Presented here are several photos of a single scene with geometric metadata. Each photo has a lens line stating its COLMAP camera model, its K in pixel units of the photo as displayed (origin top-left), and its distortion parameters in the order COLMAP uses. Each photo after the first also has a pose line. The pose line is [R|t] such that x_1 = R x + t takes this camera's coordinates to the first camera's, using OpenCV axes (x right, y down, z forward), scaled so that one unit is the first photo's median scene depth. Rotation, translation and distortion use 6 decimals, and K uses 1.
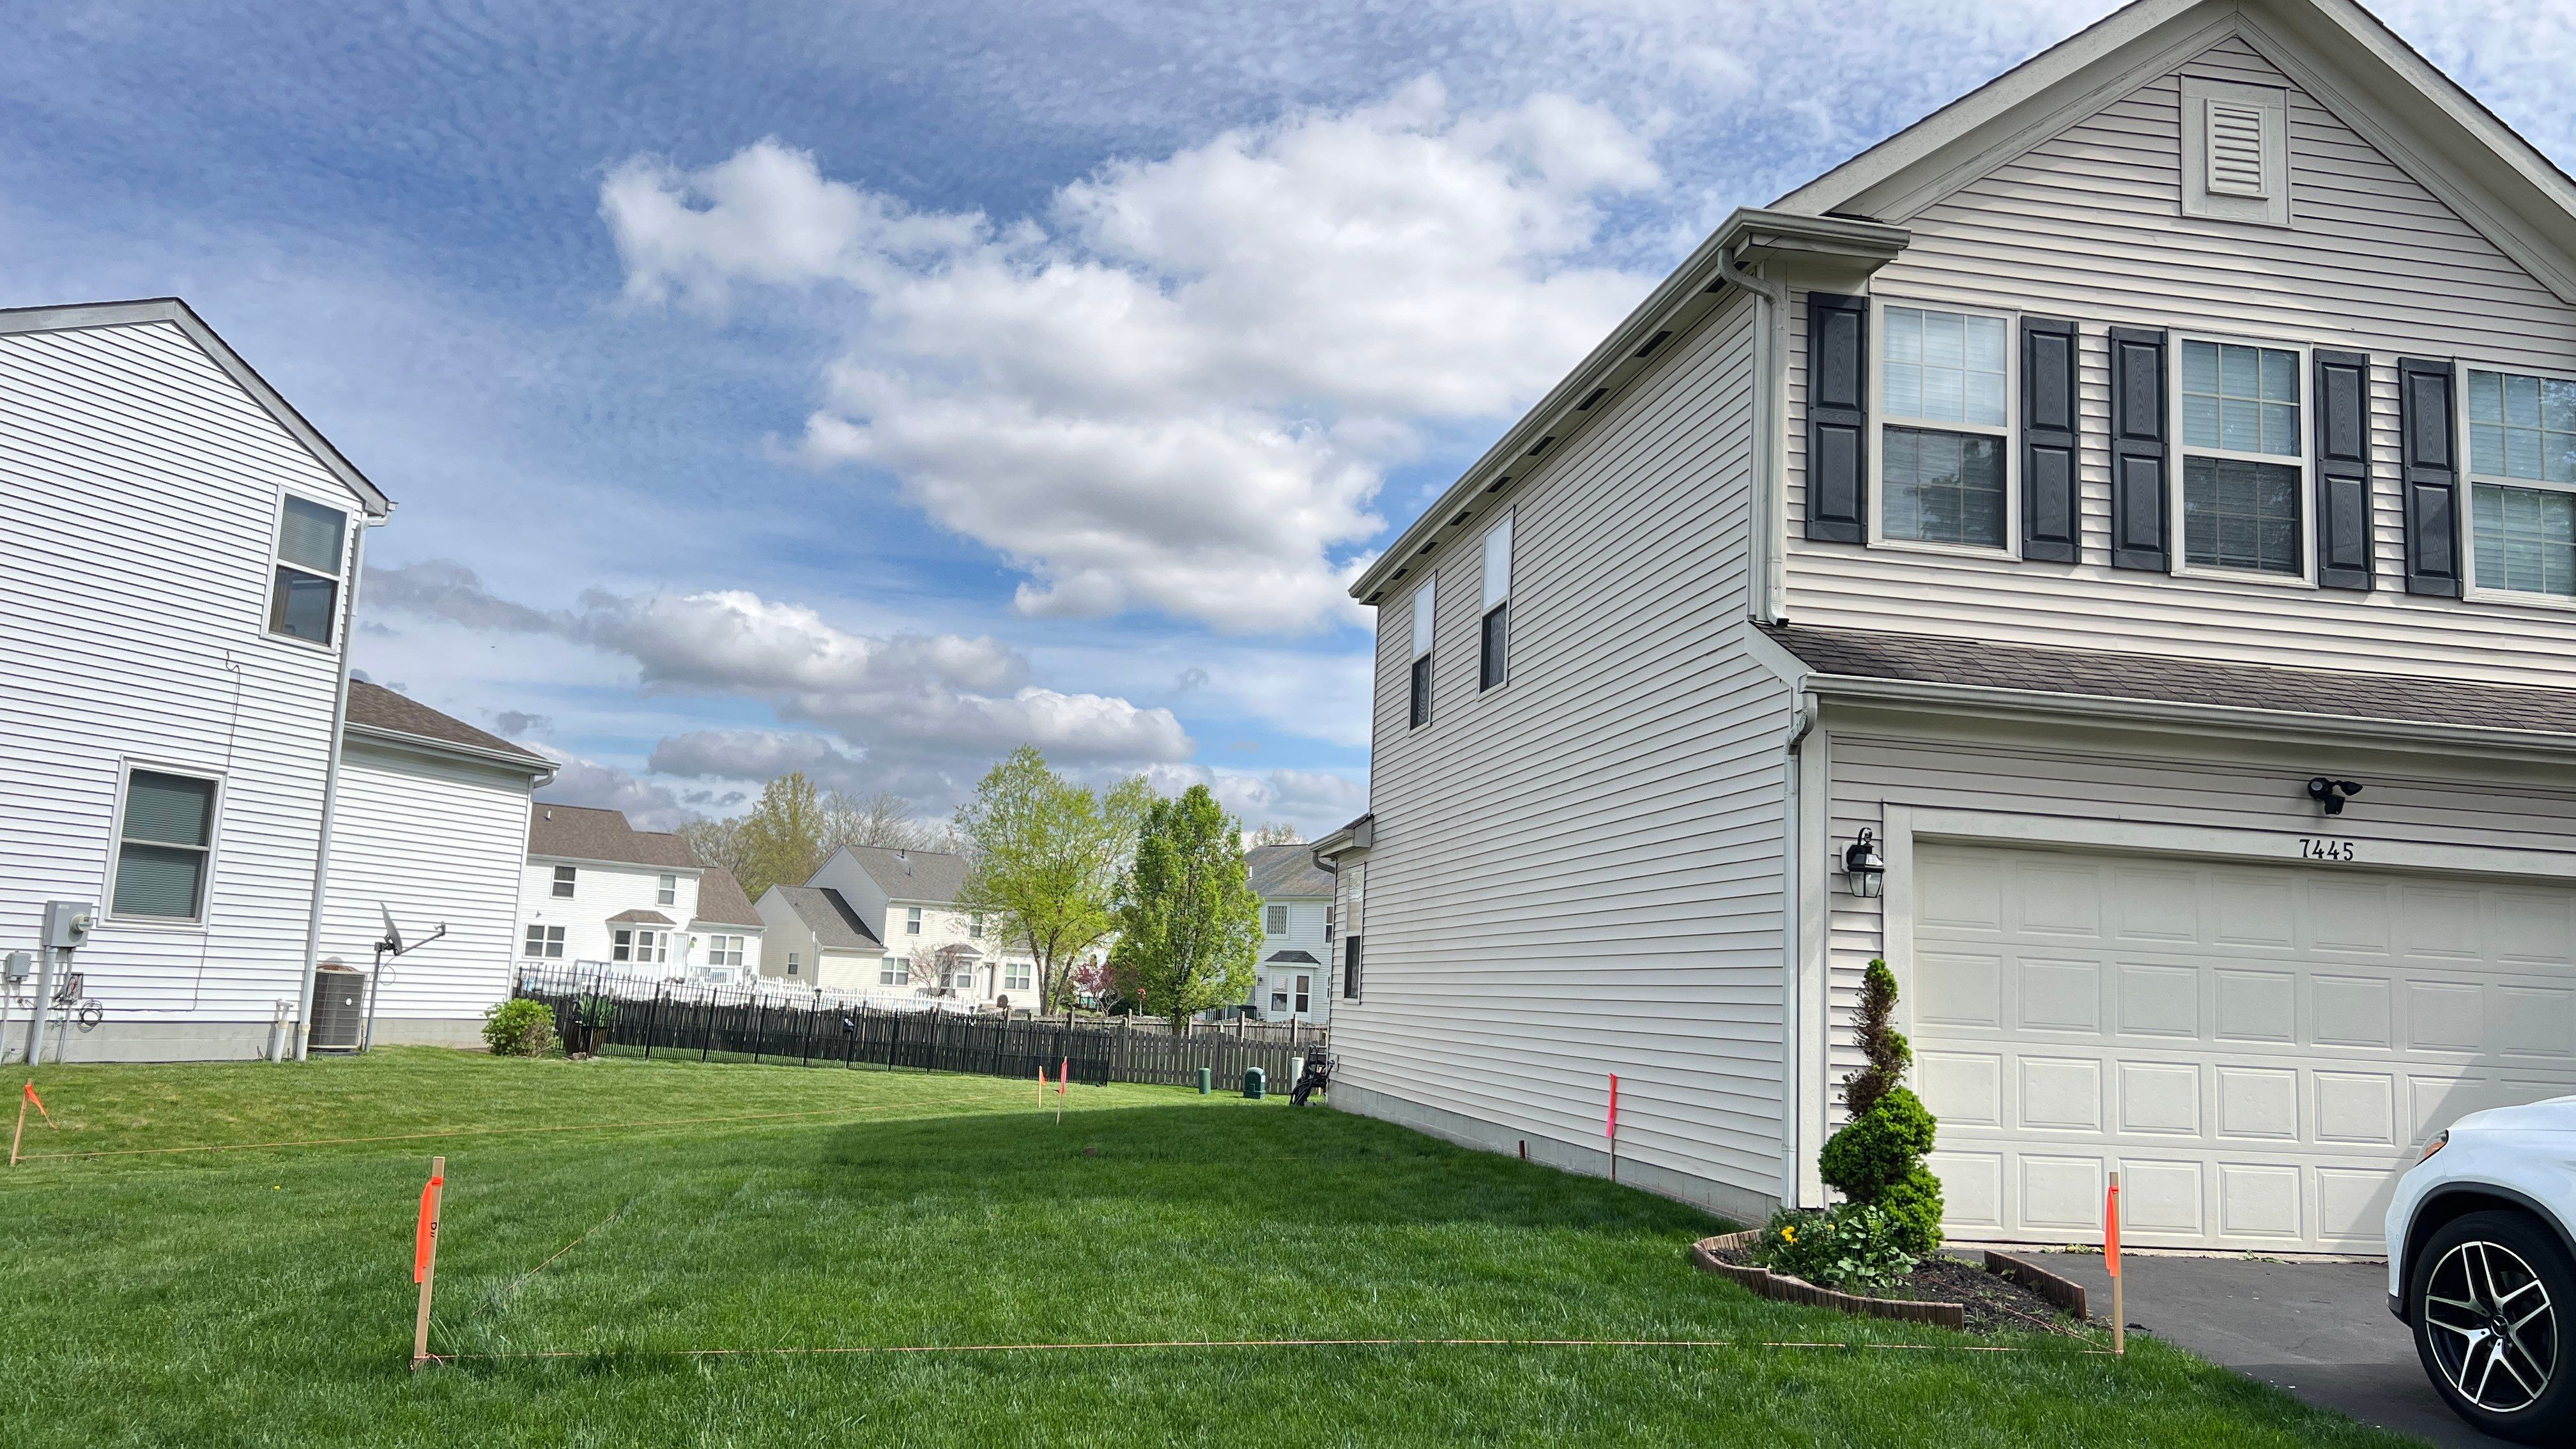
lens RADIAL K [[1946.7, 0, 1285.3], [0, 1946.7, 722.8], [0, 0, 1]] dist [0.022902, -0.005795]
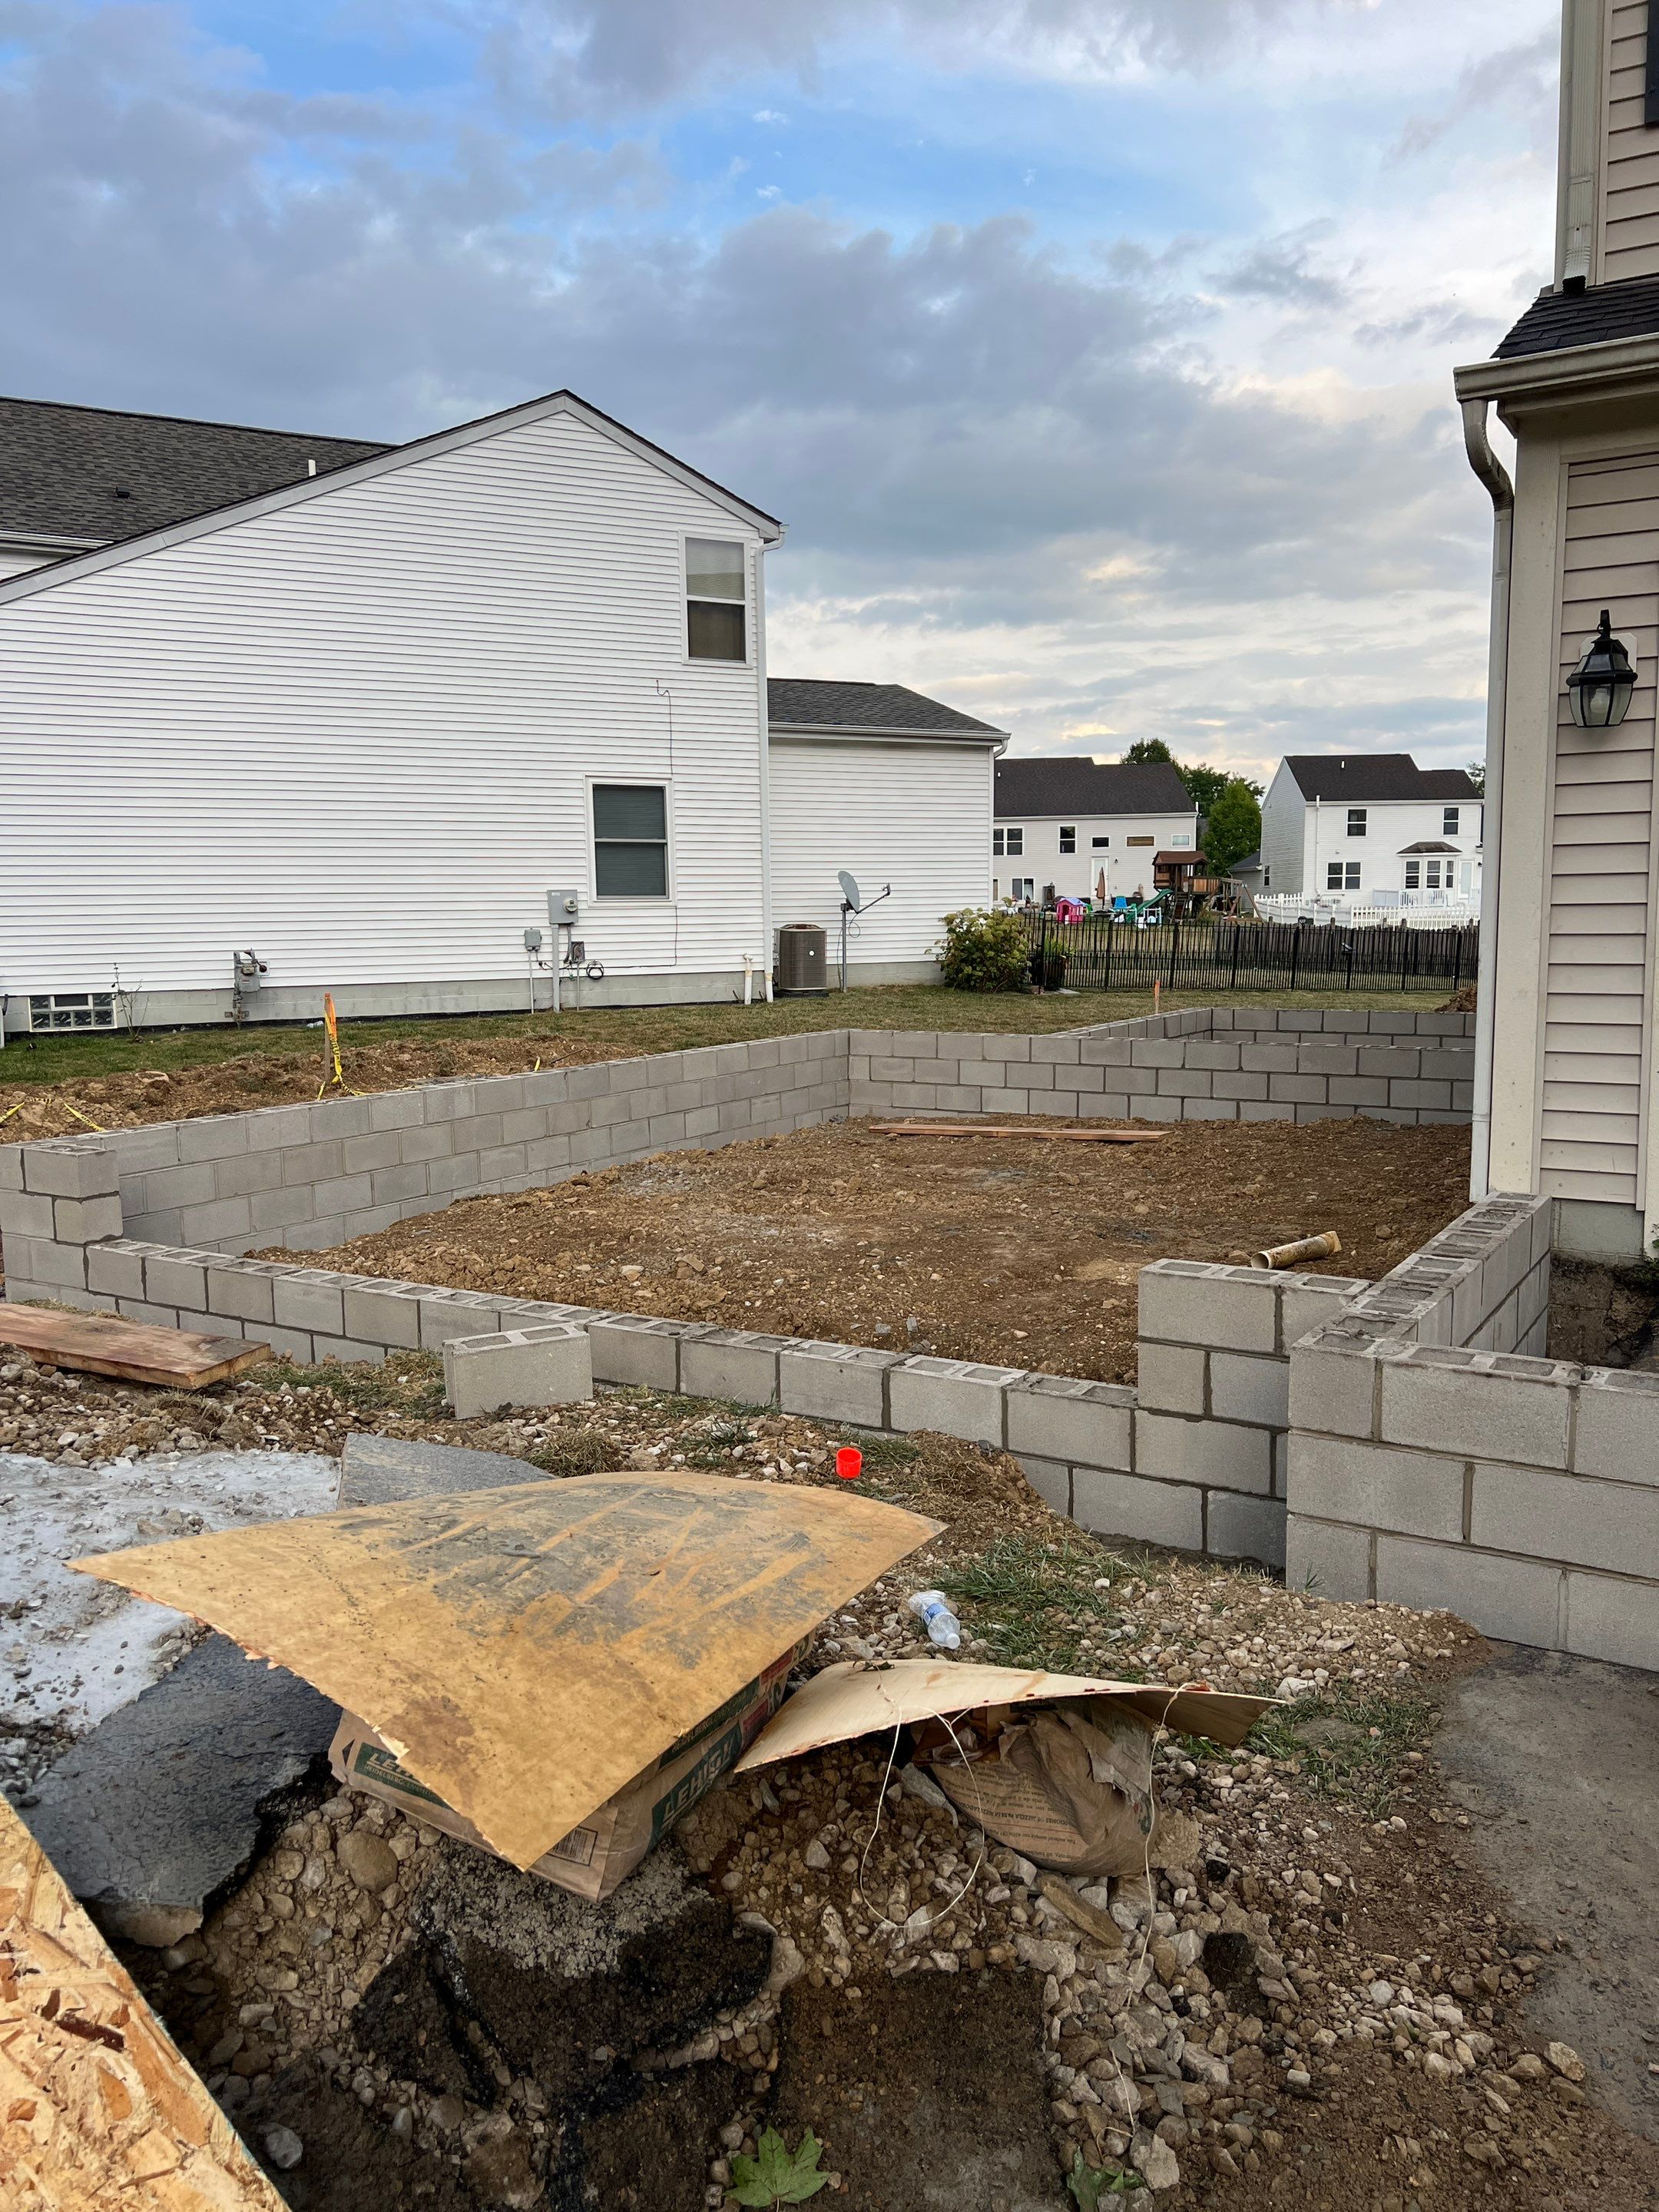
lens RADIAL K [[1655.2, 0, 821.2], [0, 1655.2, 1140.3], [0, 0, 1]] dist [0.044789, -0.049841]
pose [[0.742275, 0.036072, -0.669123, 0.272219], [0.144676, 0.966372, 0.212588, 0.038914], [0.654291, -0.254605, 0.712096, 0.246843]]
